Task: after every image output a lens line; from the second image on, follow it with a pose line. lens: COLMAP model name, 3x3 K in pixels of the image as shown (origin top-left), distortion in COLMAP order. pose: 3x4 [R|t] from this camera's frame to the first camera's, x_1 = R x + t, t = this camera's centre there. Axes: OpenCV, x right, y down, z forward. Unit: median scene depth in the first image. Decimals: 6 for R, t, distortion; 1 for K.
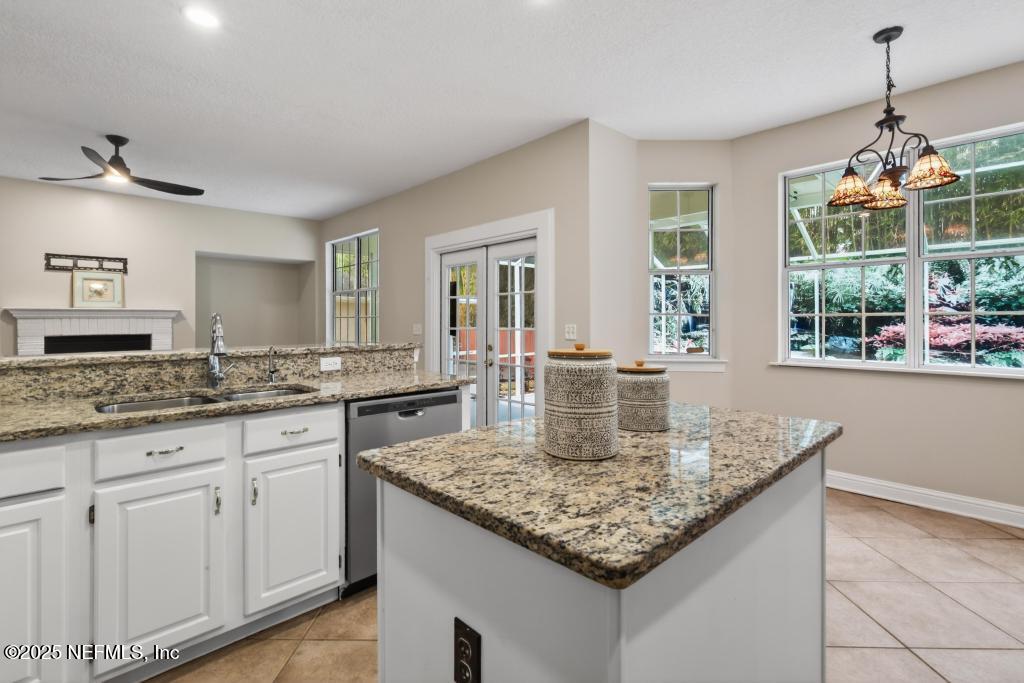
lens RADIAL K [[492.3, 0, 490.6], [0, 492.3, 318.4], [0, 0, 1]] dist [0.020814, 0.000040]
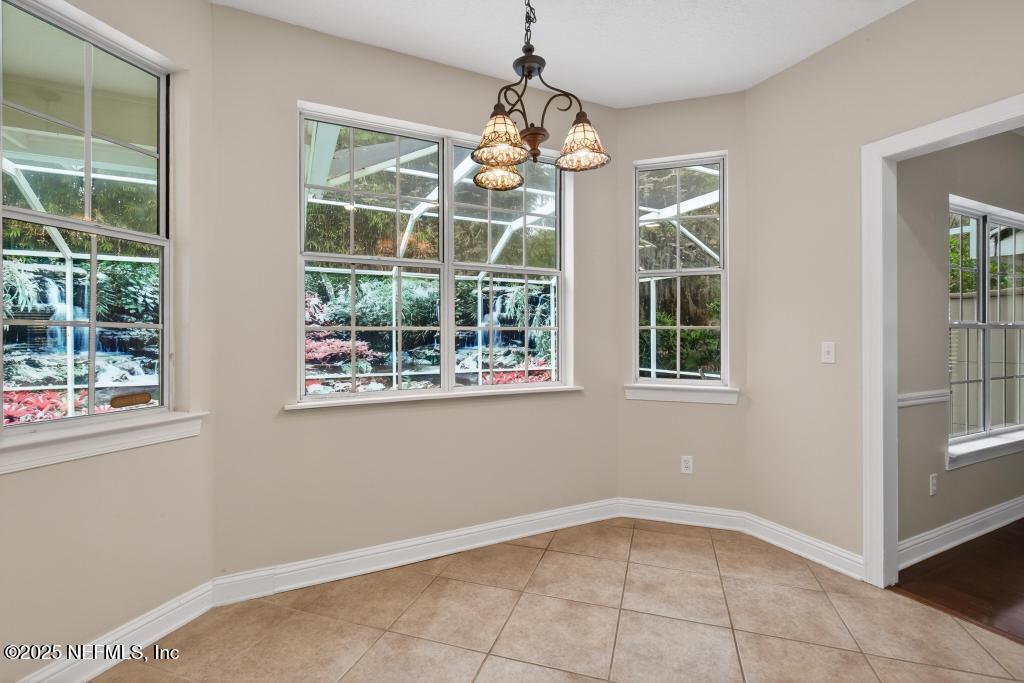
lens RADIAL K [[463.1, 0, 512.4], [0, 463.1, 331.5], [0, 0, 1]] dist [0.000278, -0.000037]
pose [[0.281047, 0.006966, 0.959669, 0.051662], [0.001154, 0.999970, -0.007596, 0.001921], [-0.959693, 0.003242, 0.281031, 0.308800]]
